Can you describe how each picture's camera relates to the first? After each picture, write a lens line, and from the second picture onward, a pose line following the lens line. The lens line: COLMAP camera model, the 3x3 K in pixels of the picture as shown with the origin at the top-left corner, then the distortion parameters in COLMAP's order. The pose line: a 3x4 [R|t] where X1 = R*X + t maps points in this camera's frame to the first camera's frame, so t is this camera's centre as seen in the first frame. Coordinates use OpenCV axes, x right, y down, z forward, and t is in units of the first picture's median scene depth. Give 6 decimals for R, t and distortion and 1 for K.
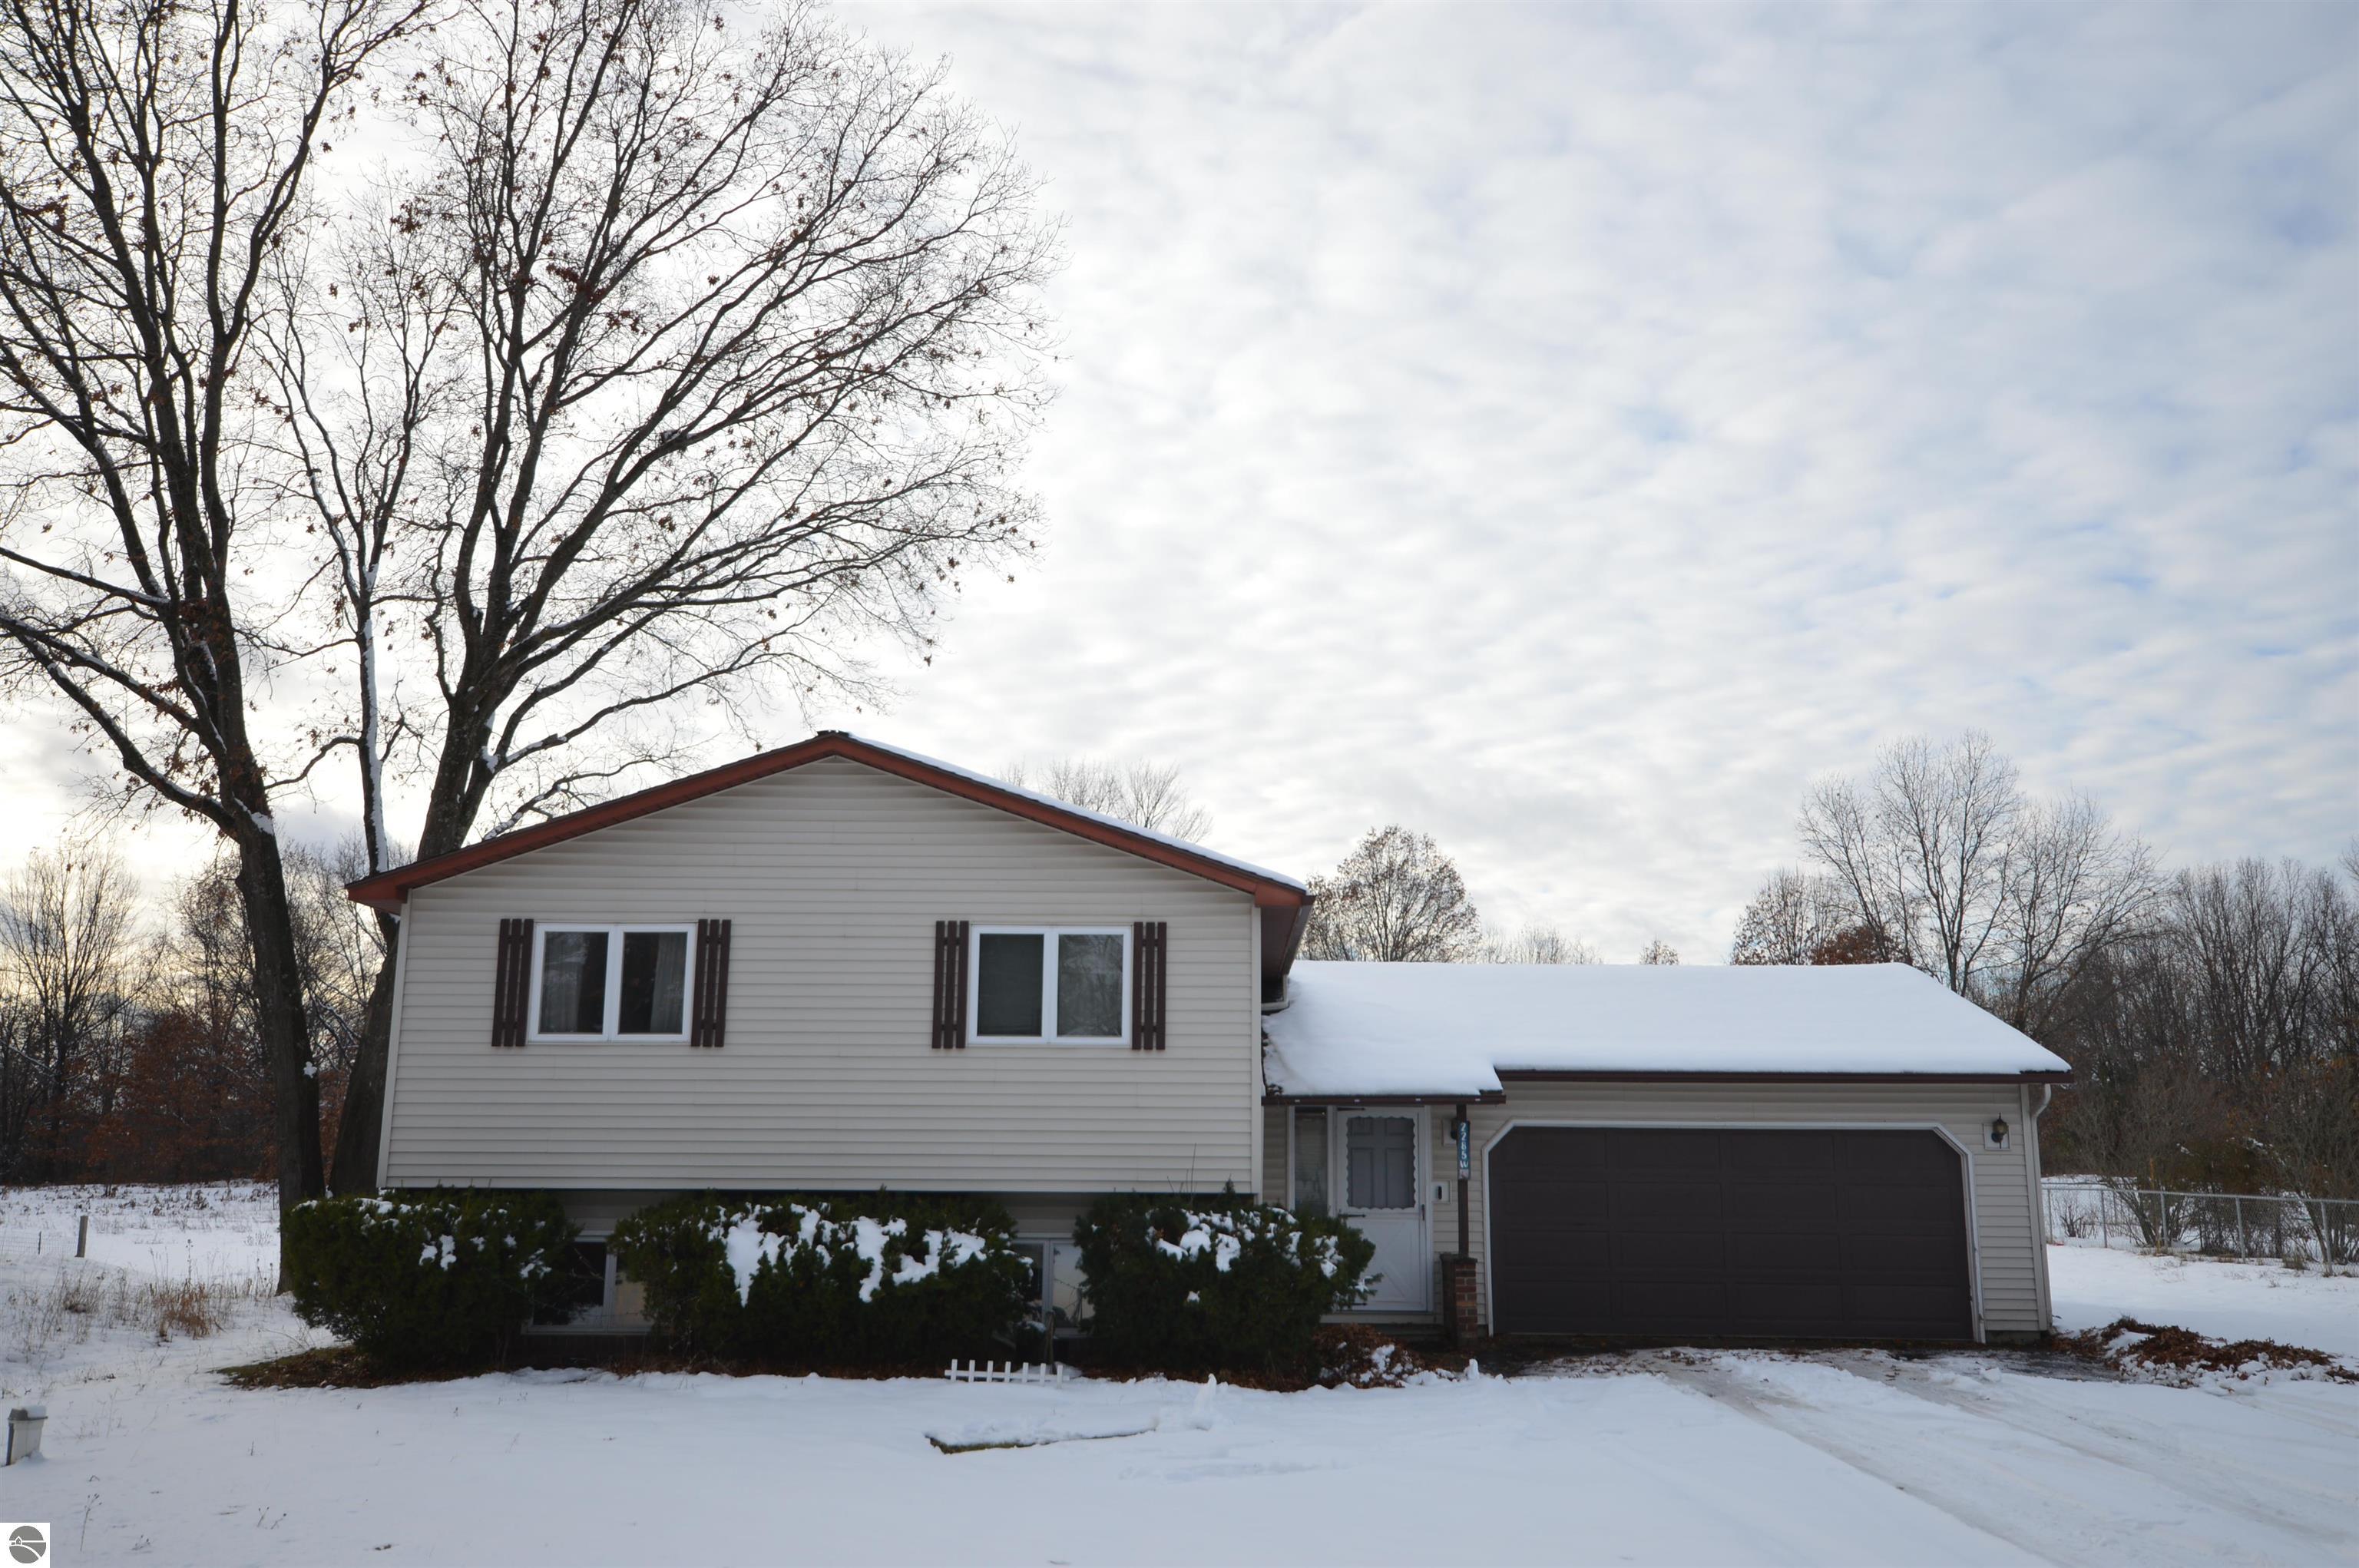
lens RADIAL K [[2016.0, 0, 1226.4], [0, 2016.0, 788.1], [0, 0, 1]] dist [0.014287, 0.013920]
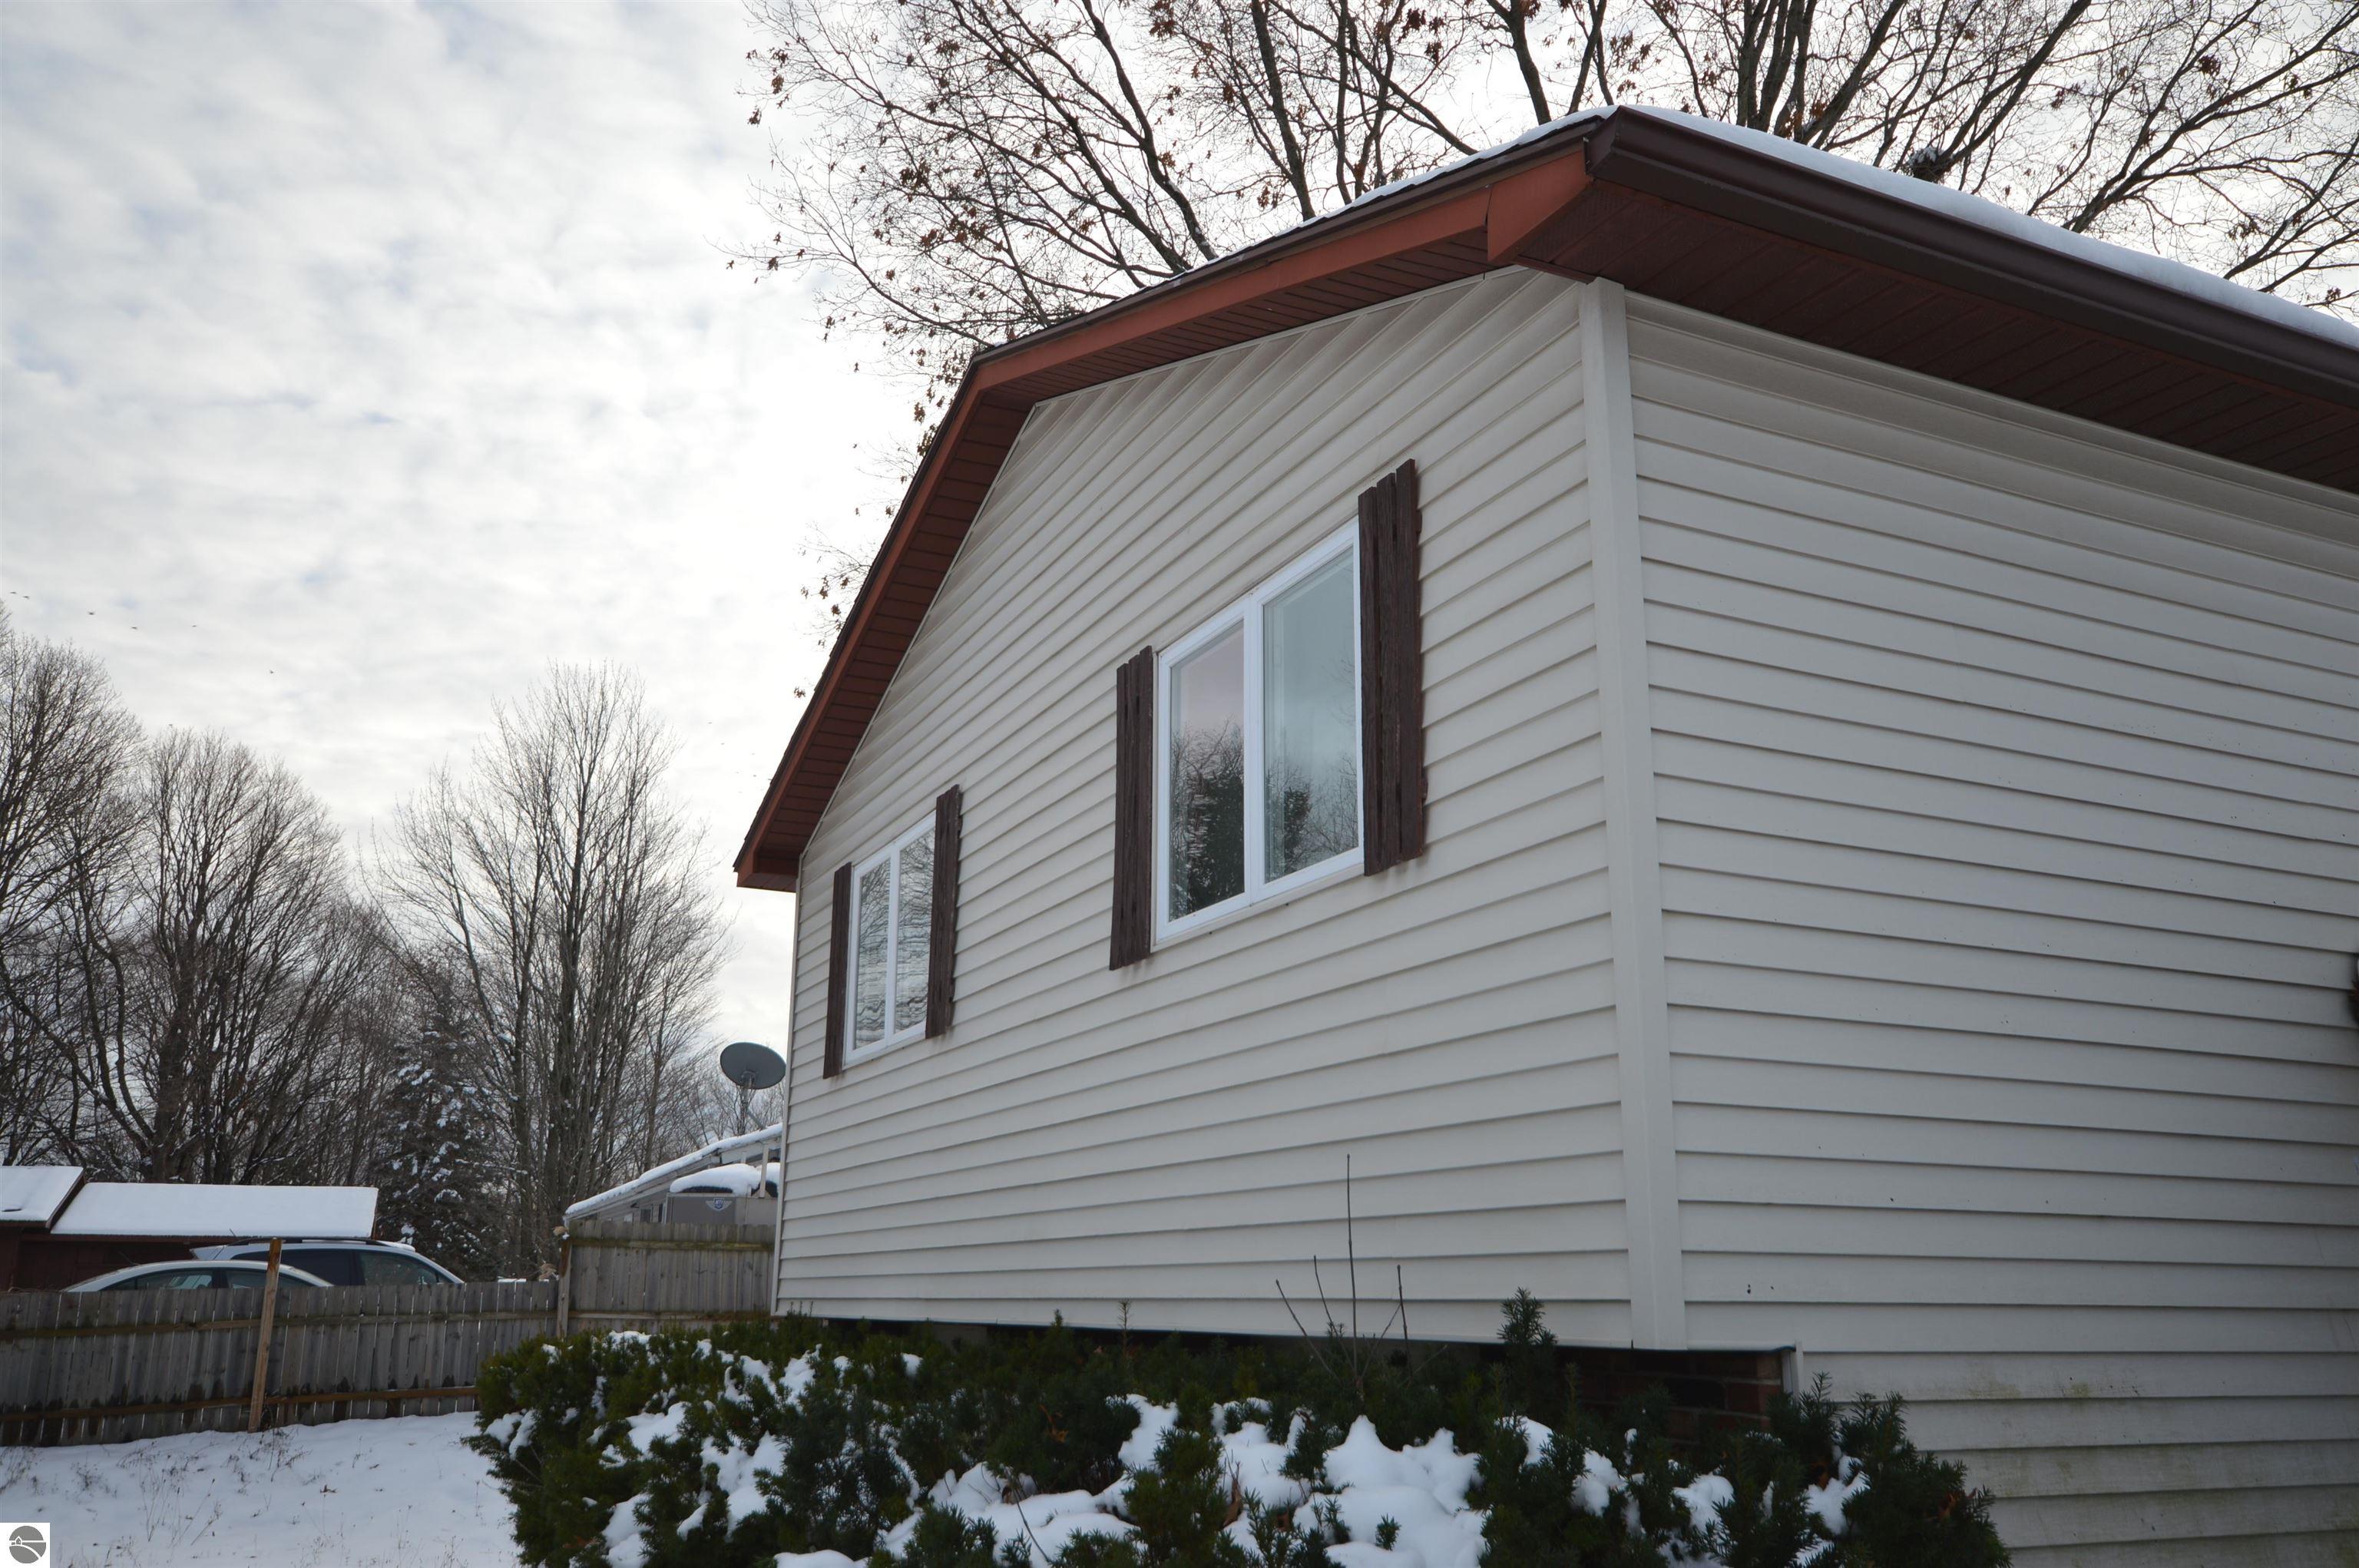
lens RADIAL K [[1927.6, 0, 1157.1], [0, 1927.6, 773.1], [0, 0, 1]] dist [-0.007361, 0.065022]
pose [[0.425471, -0.242887, -0.871768, 0.208025], [0.168347, 0.967738, -0.187463, 0.167494], [0.889176, -0.066999, 0.452634, 0.850343]]
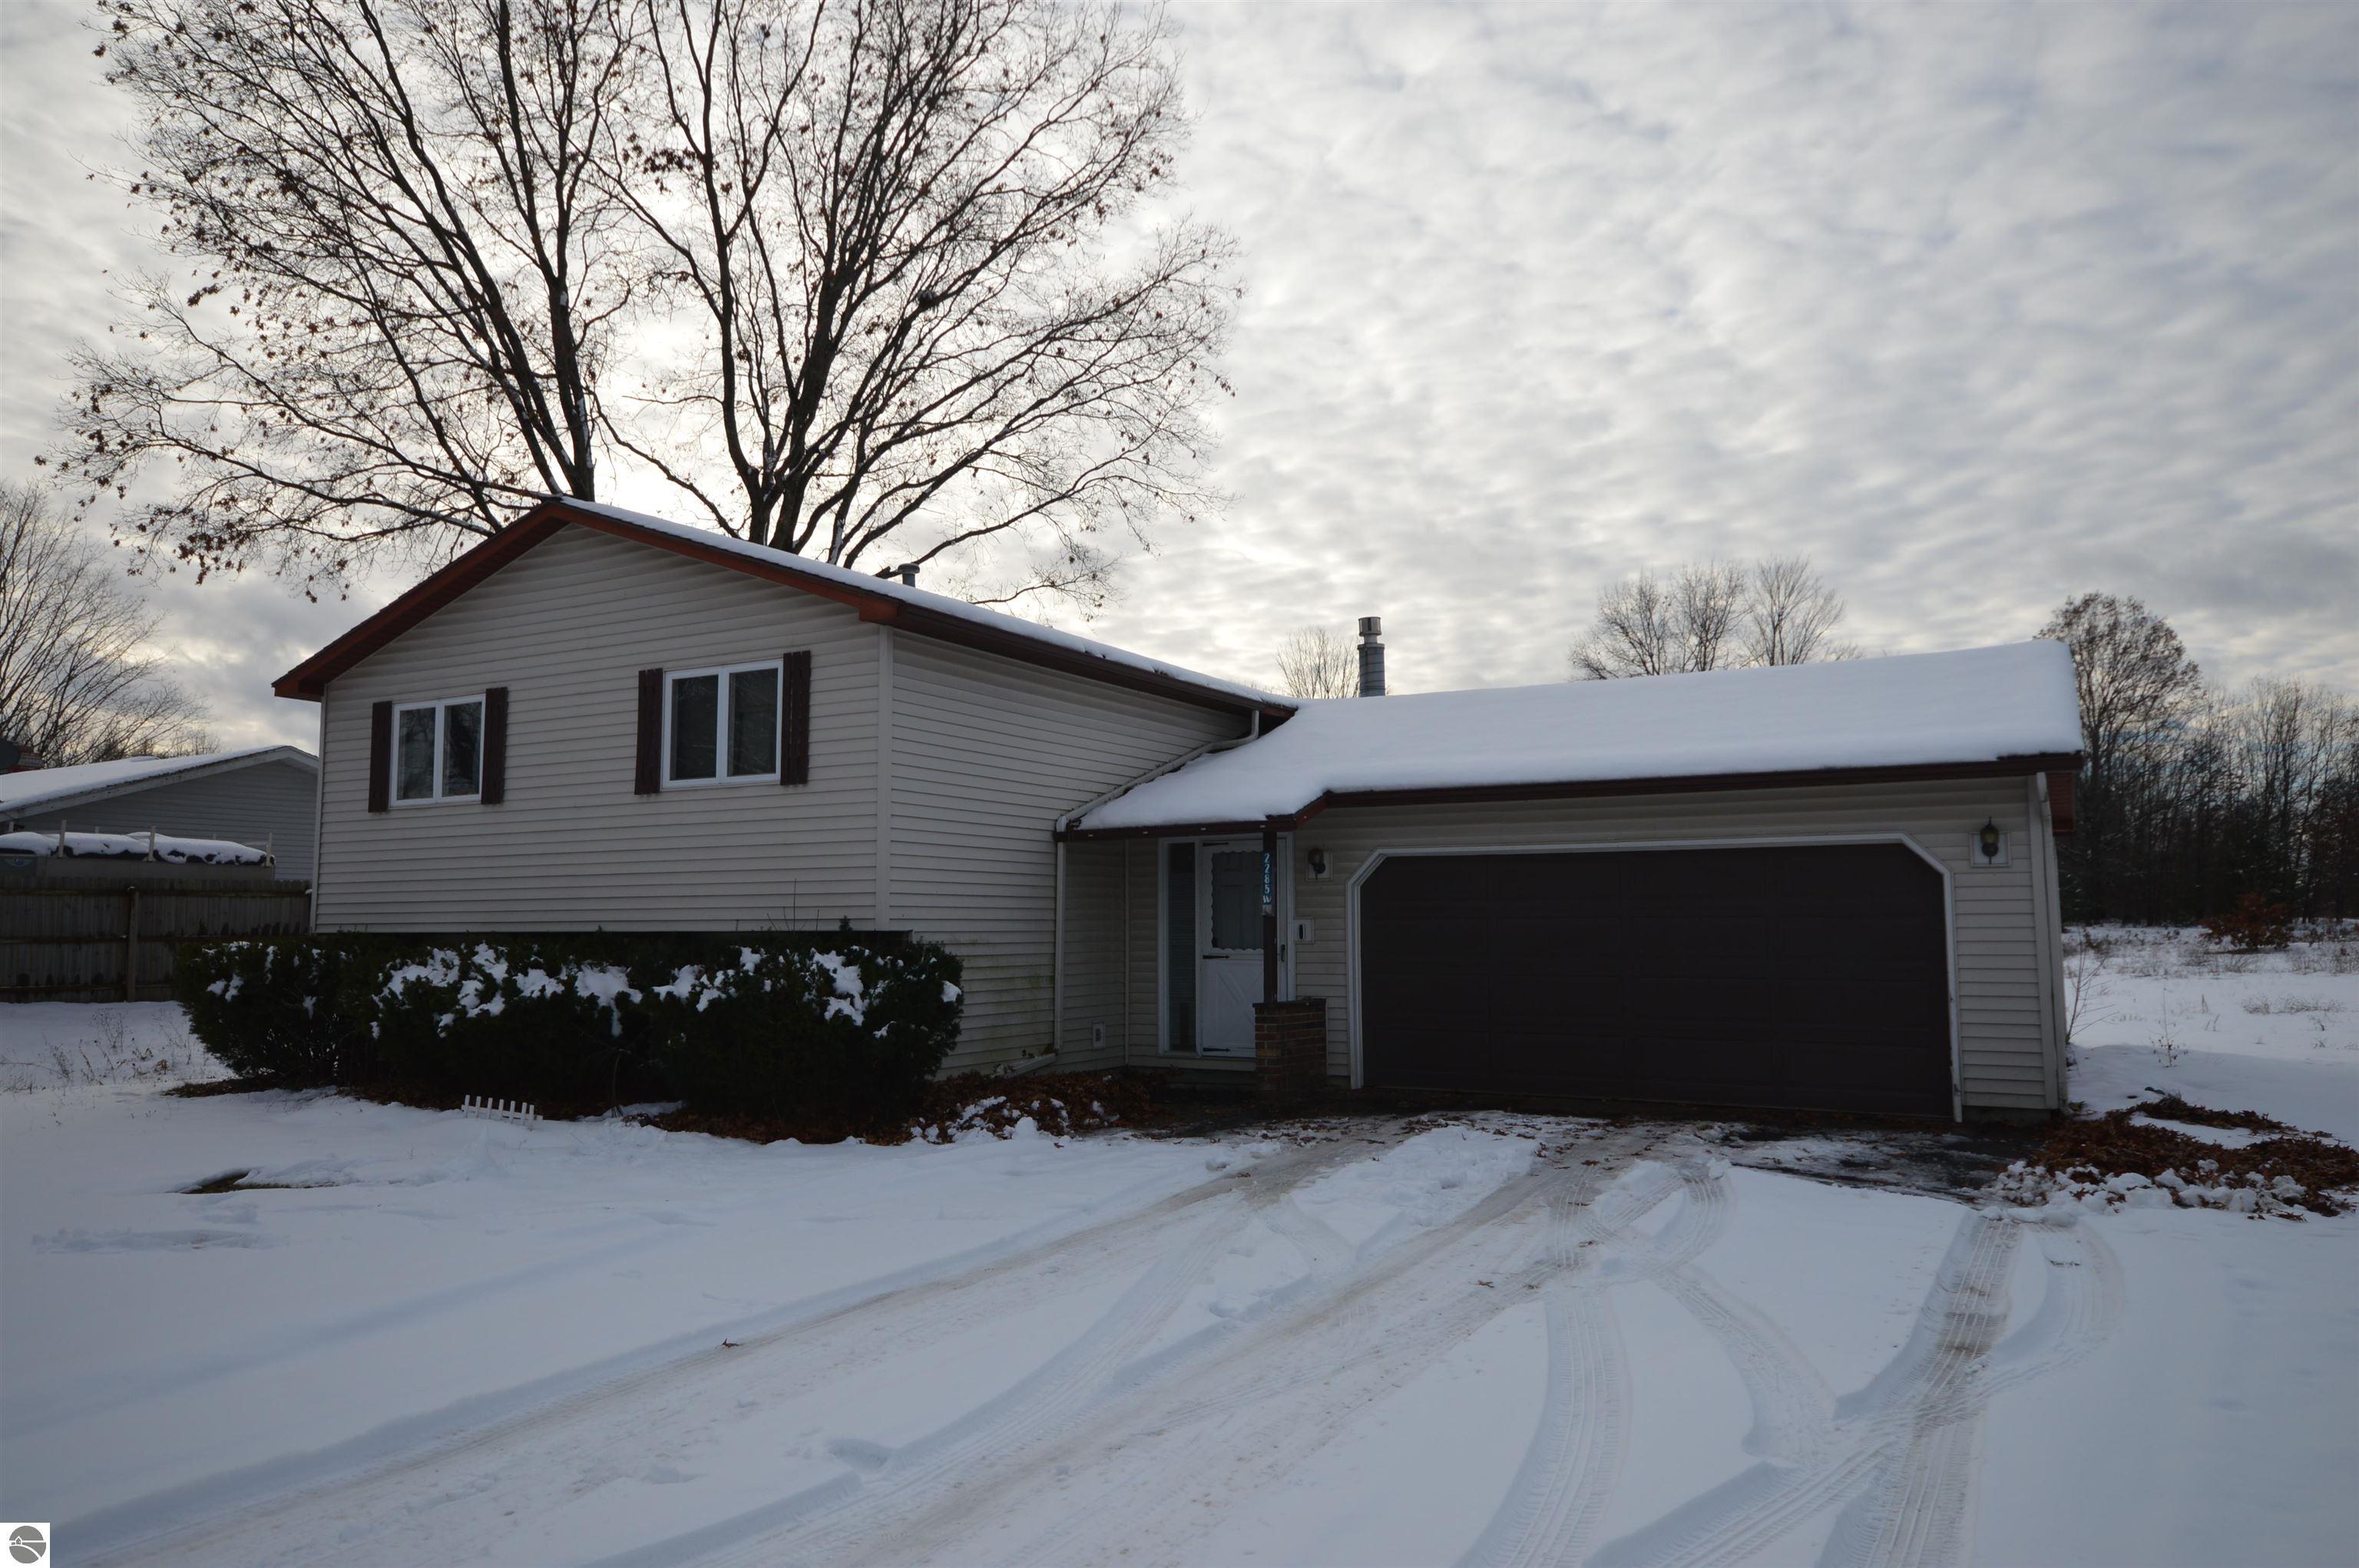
lens RADIAL K [[1570.2, 0, 1179.5], [0, 1570.2, 784.0], [0, 0, 1]] dist [0.001780, 0.030908]
pose [[0.873331, -0.054298, -0.484092, 0.488538], [0.100730, 0.992419, 0.070408, 0.096987], [0.476599, -0.110252, 0.872180, 0.445873]]
